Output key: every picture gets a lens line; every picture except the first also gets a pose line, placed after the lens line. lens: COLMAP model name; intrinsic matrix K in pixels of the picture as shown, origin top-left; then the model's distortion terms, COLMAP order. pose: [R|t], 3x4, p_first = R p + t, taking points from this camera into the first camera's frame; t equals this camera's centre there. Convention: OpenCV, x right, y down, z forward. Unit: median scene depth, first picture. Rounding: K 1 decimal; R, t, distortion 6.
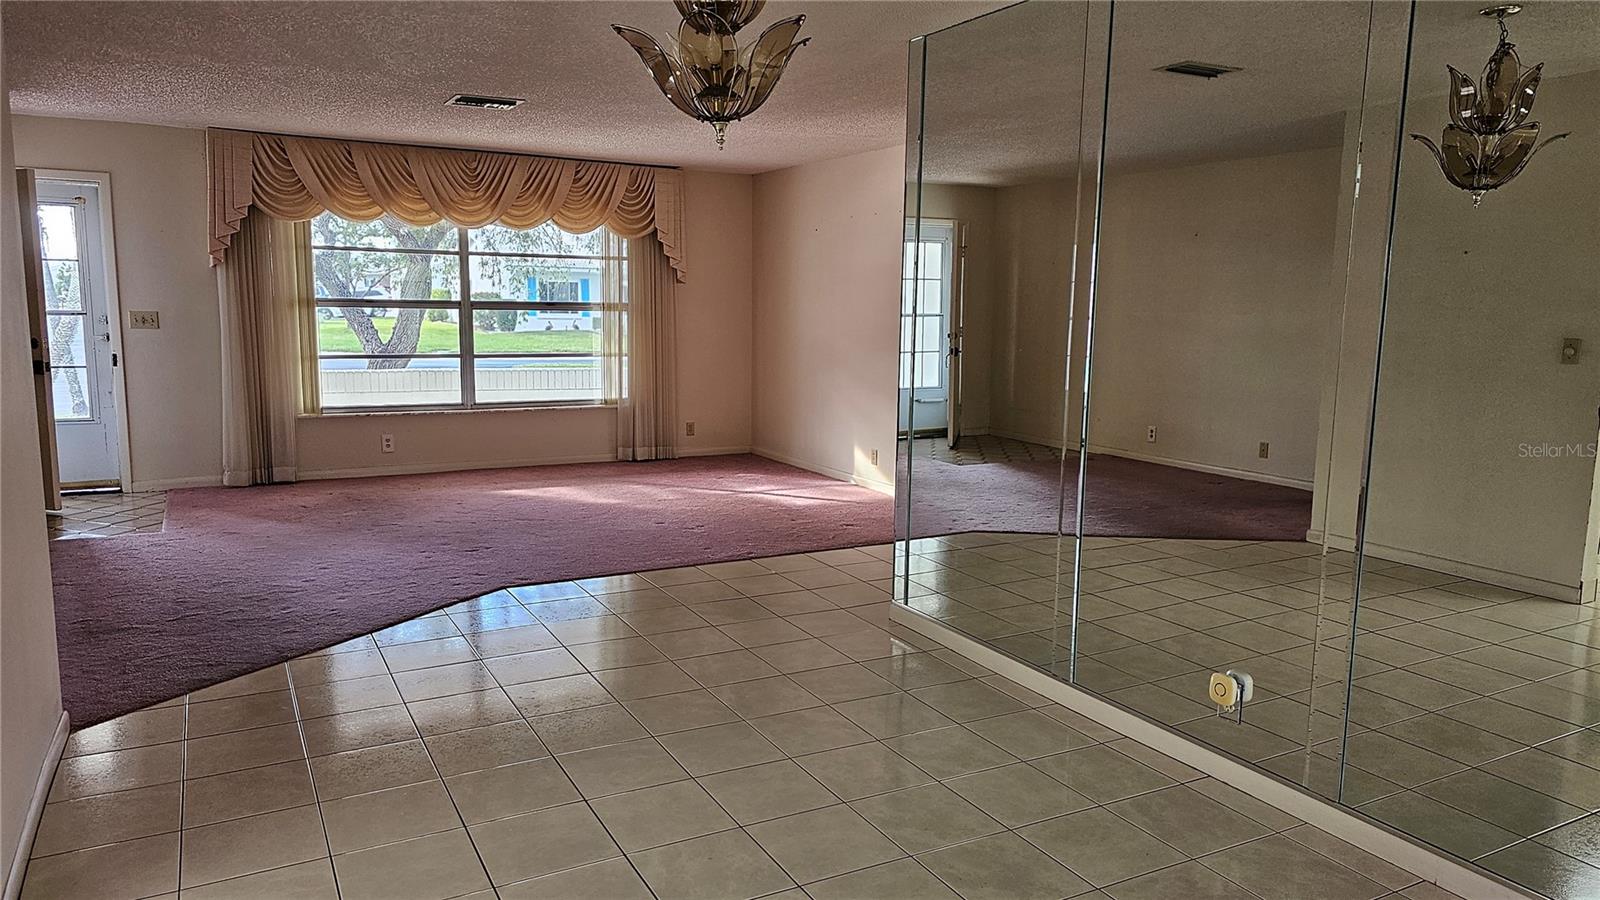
lens RADIAL K [[1057.3, 0, 791.4], [0, 1057.3, 459.7], [0, 0, 1]] dist [0.072856, -0.073815]
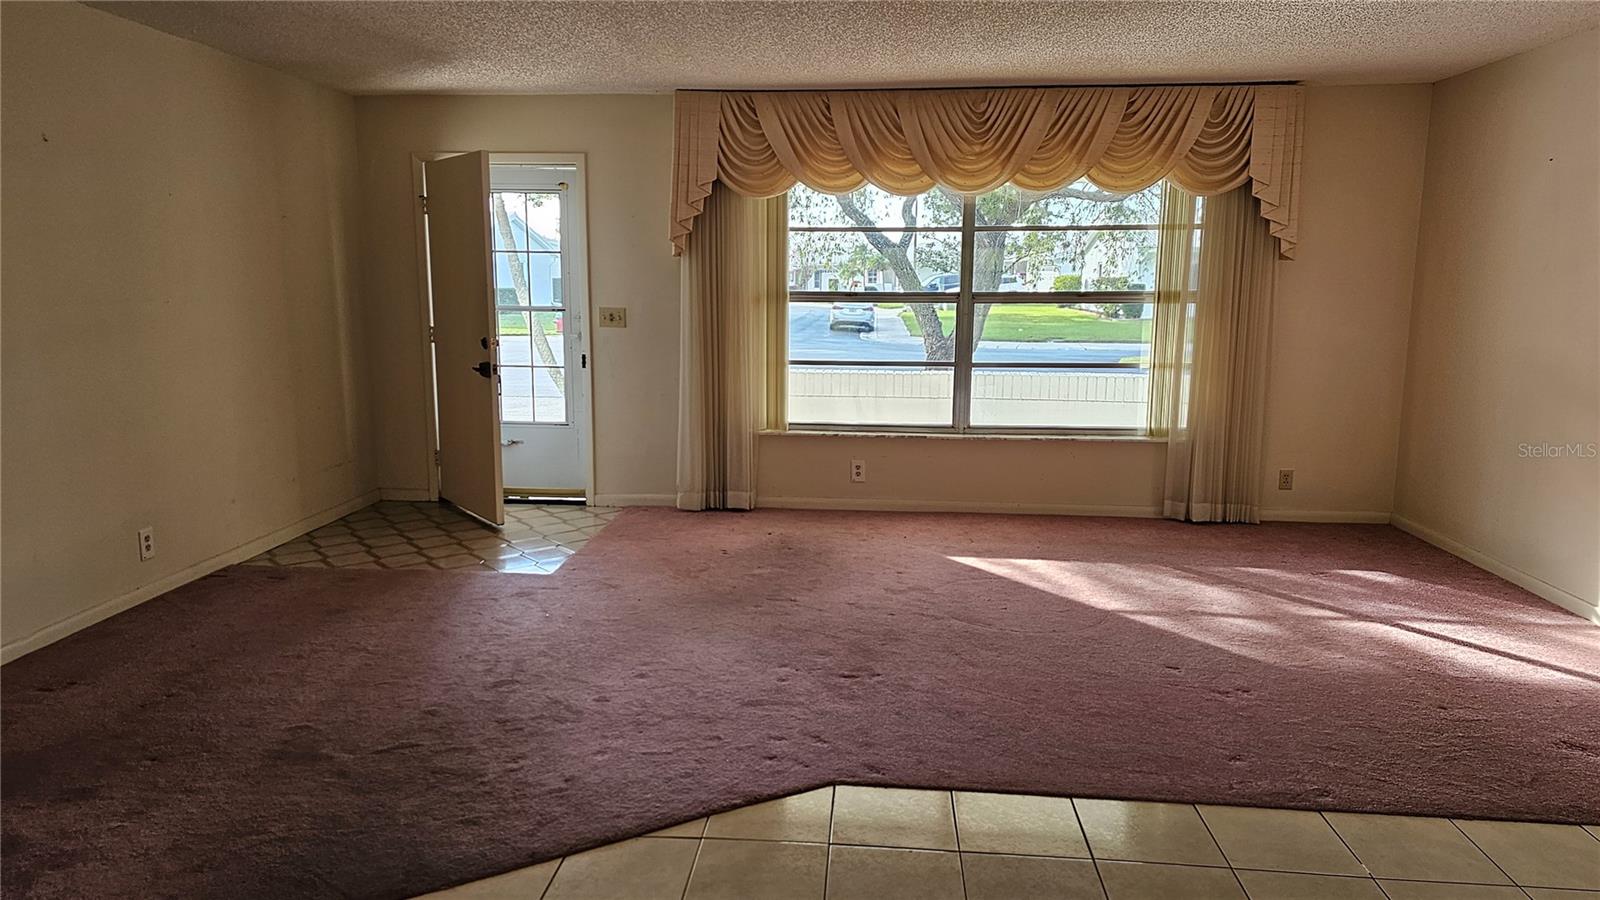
lens RADIAL K [[1057.3, 0, 784.9], [0, 1057.3, 446.7], [0, 0, 1]] dist [0.072856, -0.073815]
pose [[0.832143, 0.076575, -0.549249, 0.011125], [-0.074821, 0.996868, 0.025622, -0.049650], [0.549491, 0.019775, 0.835266, 0.305585]]
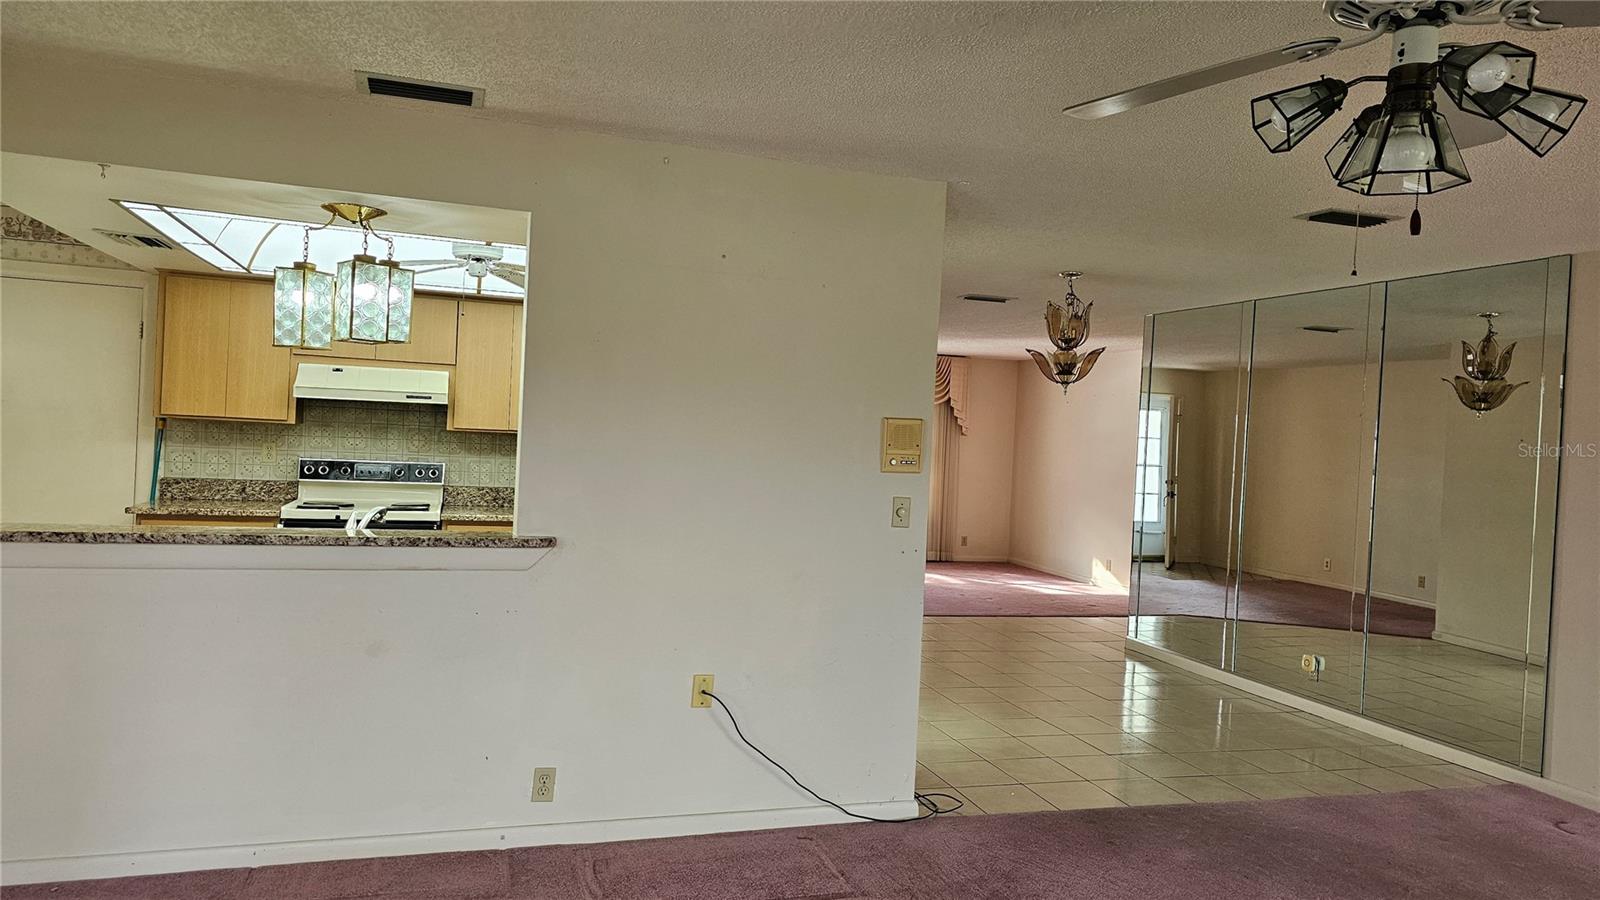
lens RADIAL K [[1057.3, 0, 811.8], [0, 1057.3, 441.4], [0, 0, 1]] dist [0.072856, -0.073815]
pose [[0.983472, 0.037848, -0.177063, -0.060071], [-0.063699, 0.987718, -0.142676, 0.057366], [0.169488, 0.151596, 0.973803, -0.425777]]
